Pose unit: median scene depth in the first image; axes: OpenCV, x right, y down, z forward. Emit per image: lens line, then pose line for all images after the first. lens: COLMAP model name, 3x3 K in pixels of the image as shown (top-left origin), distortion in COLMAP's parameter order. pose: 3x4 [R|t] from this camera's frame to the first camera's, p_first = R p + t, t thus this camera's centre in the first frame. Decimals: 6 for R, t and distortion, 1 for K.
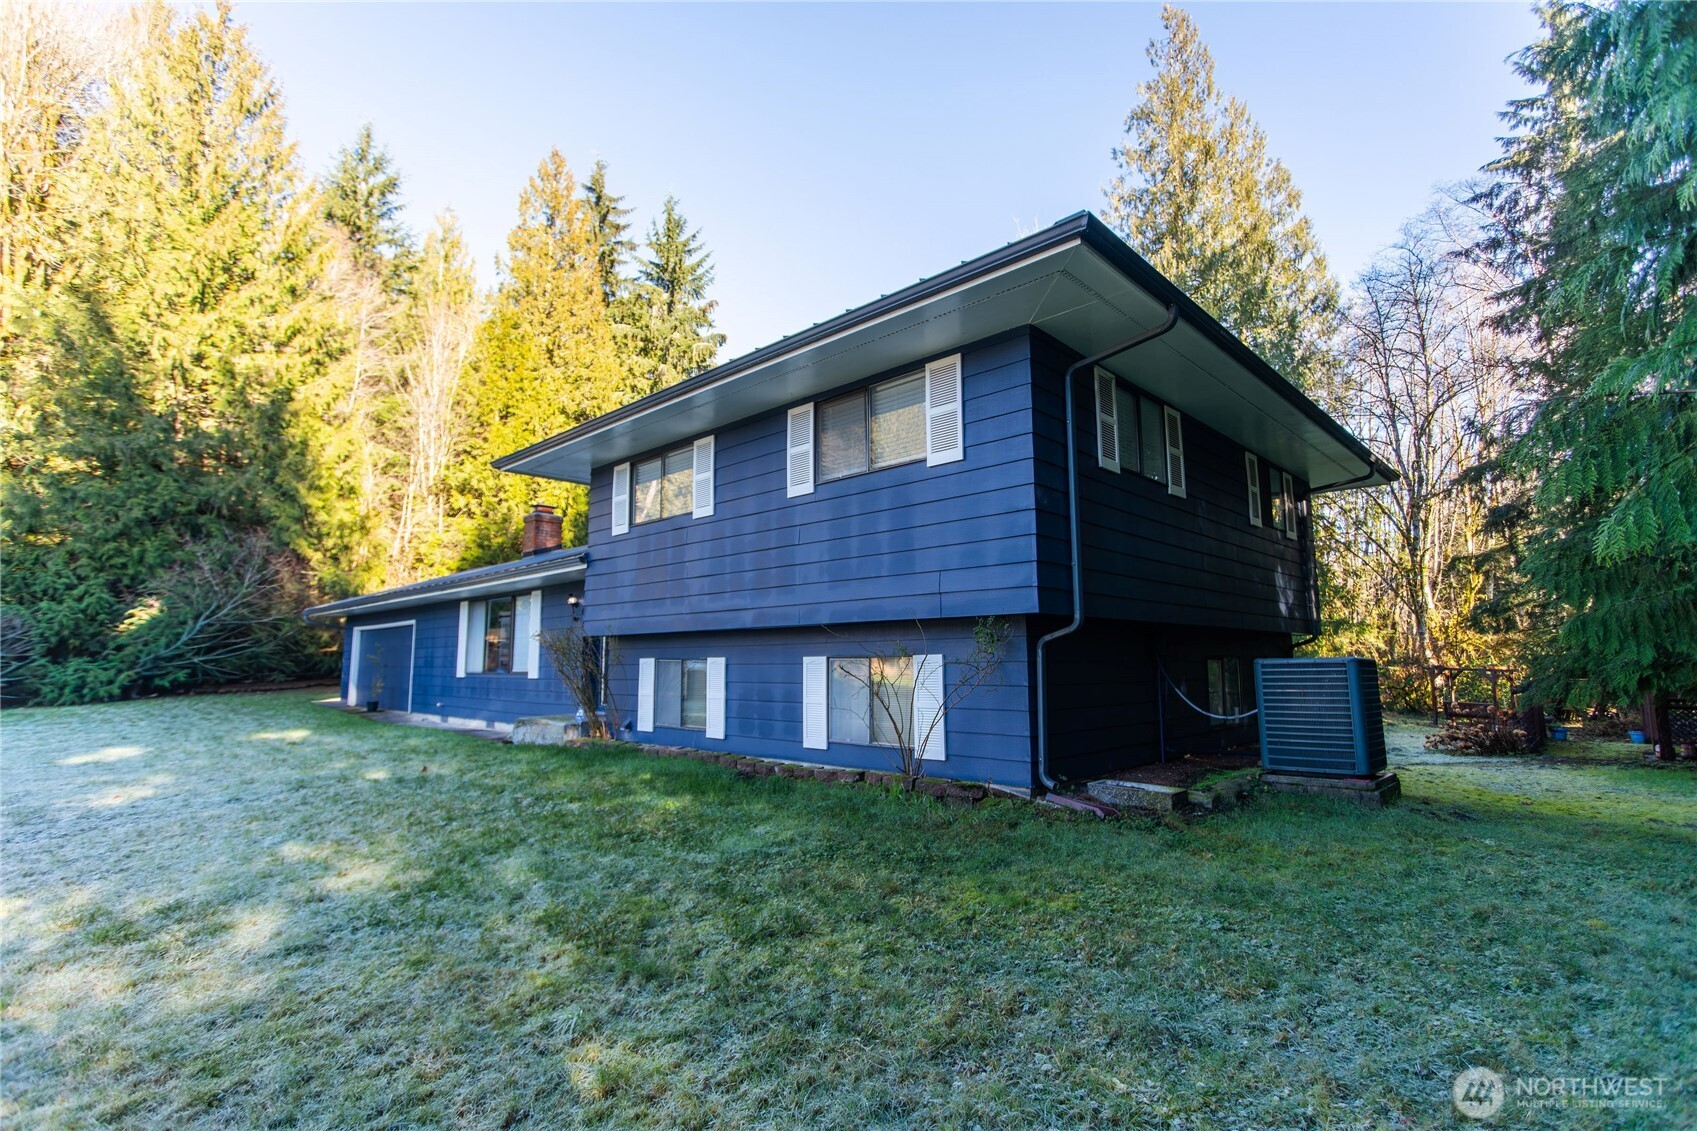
lens RADIAL K [[800.4, 0, 848.5], [0, 800.4, 565.5], [0, 0, 1]] dist [0.000839, 0.000017]
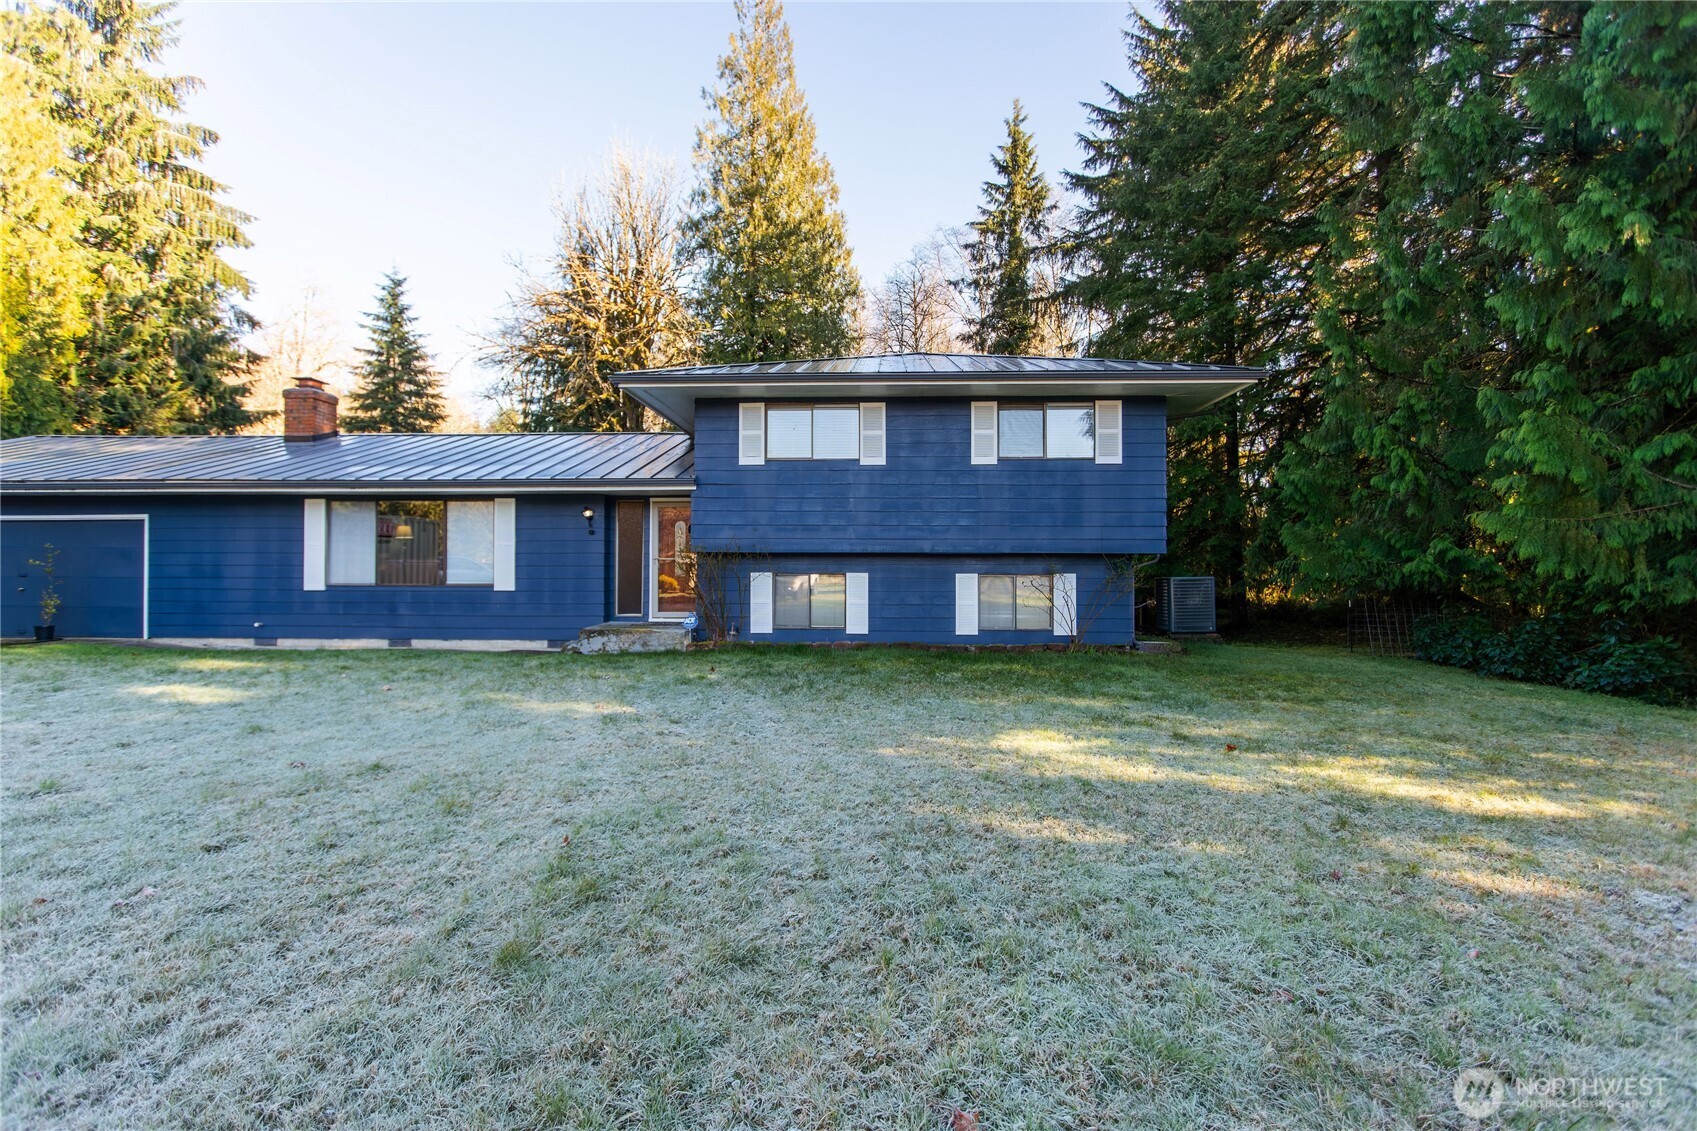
lens RADIAL K [[811.3, 0, 848.5], [0, 811.3, 565.5], [0, 0, 1]] dist [0.001247, 0.001427]
pose [[0.753029, 0.012775, 0.657864, -0.547785], [-0.086776, 0.993007, 0.080046, -0.000869], [-0.652241, -0.117363, 0.748871, 0.014162]]
